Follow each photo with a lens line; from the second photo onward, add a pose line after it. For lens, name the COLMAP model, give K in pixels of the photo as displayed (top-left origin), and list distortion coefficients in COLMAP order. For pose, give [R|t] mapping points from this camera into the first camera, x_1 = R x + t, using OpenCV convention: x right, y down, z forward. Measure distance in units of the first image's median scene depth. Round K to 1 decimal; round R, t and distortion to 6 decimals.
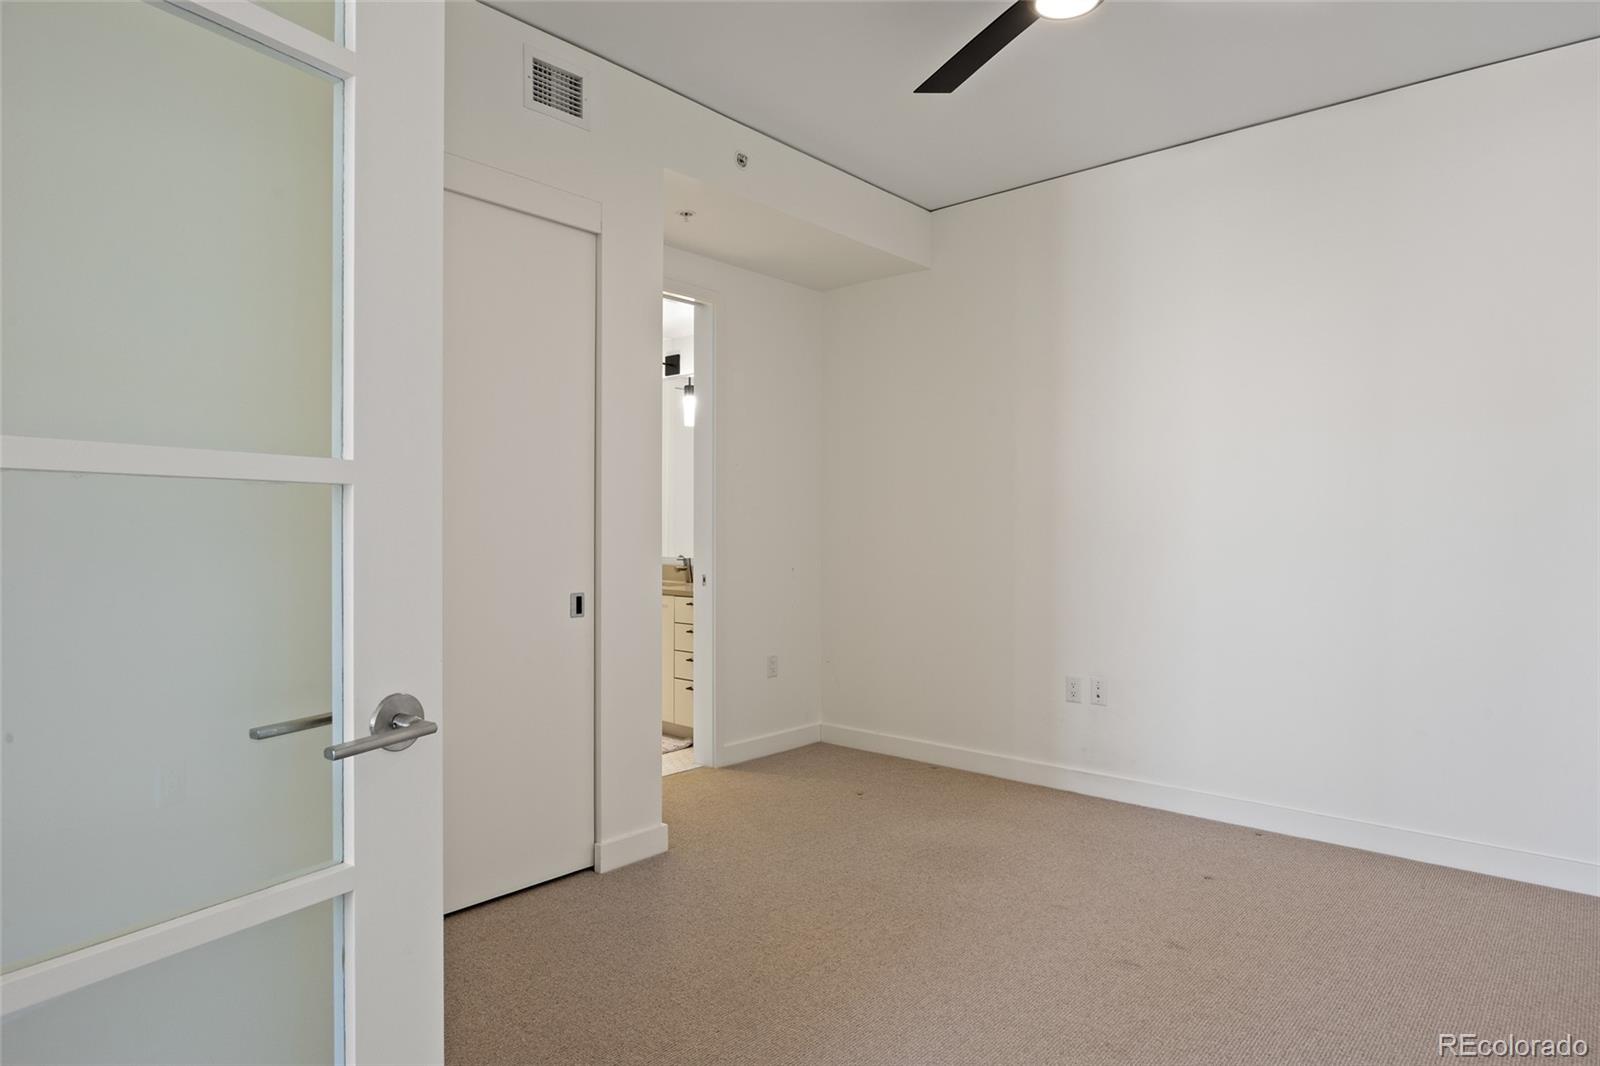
lens RADIAL K [[938.6, 0, 800.5], [0, 938.6, 532.3], [0, 0, 1]] dist [-0.004204, -0.000381]
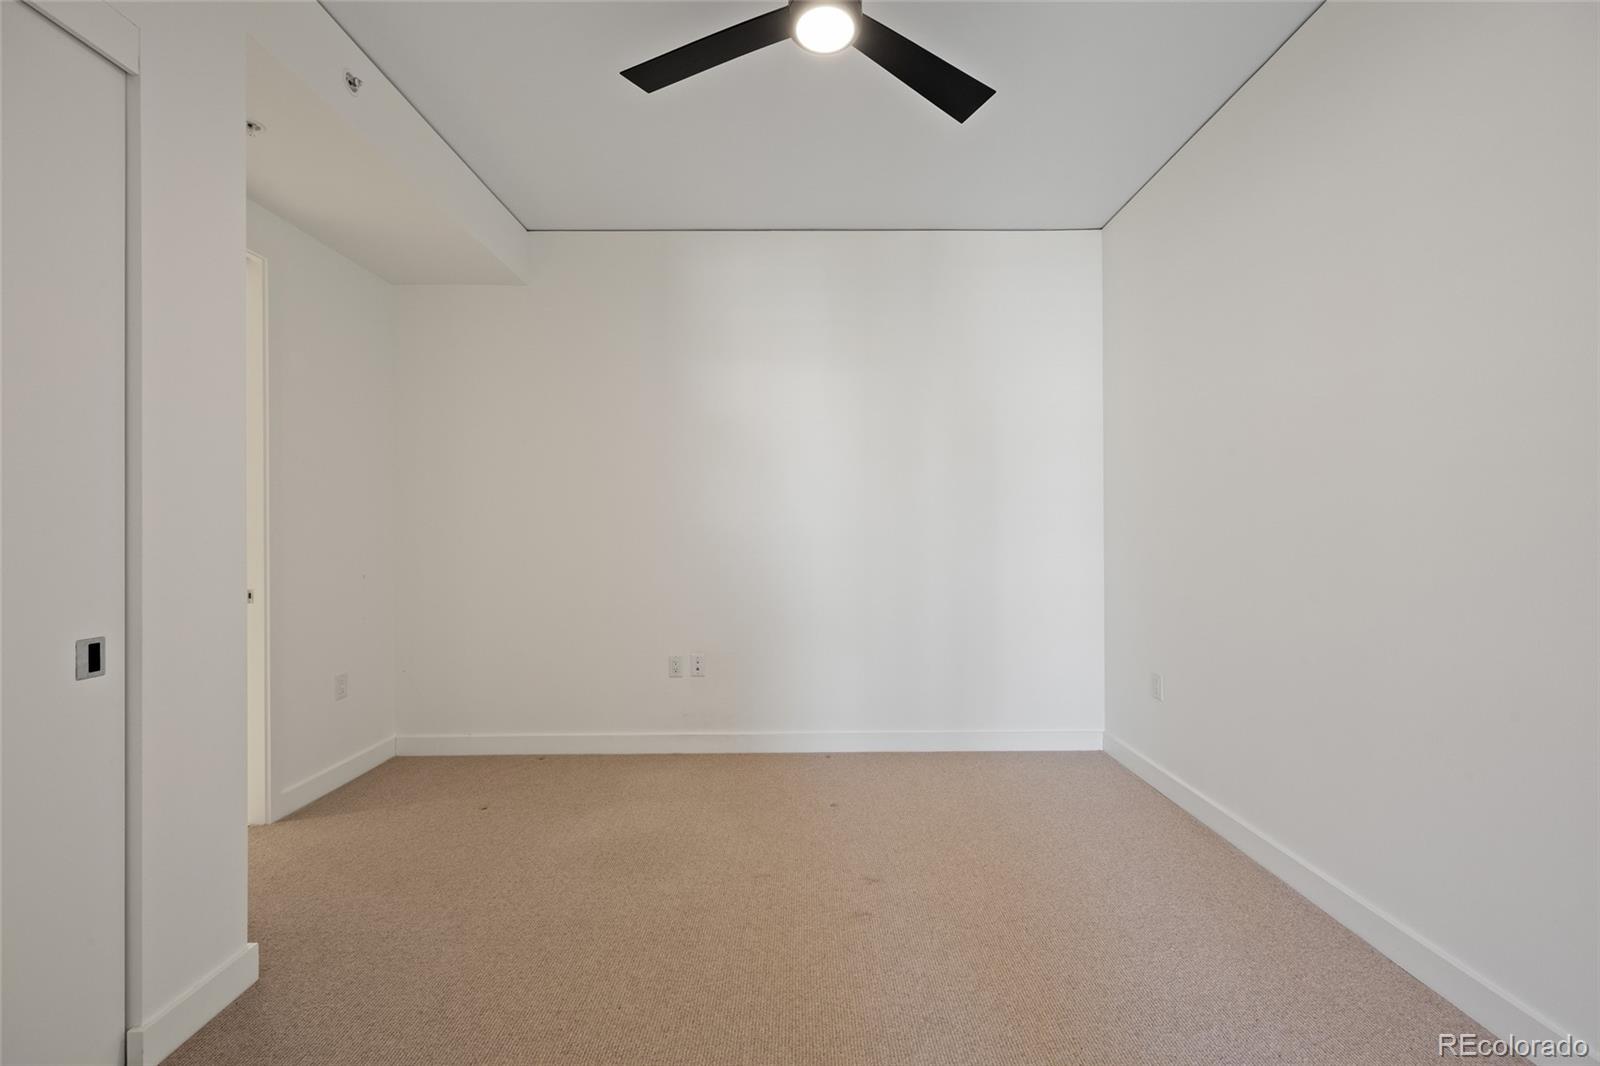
lens RADIAL K [[650.2, 0, 802.7], [0, 650.2, 527.7], [0, 0, 1]] dist [0.001478, -0.000657]
pose [[0.741814, -0.004639, 0.670590, -0.160170], [0.009938, 0.999942, -0.004077, -0.001658], [-0.670532, 0.009689, 0.741817, 0.332137]]
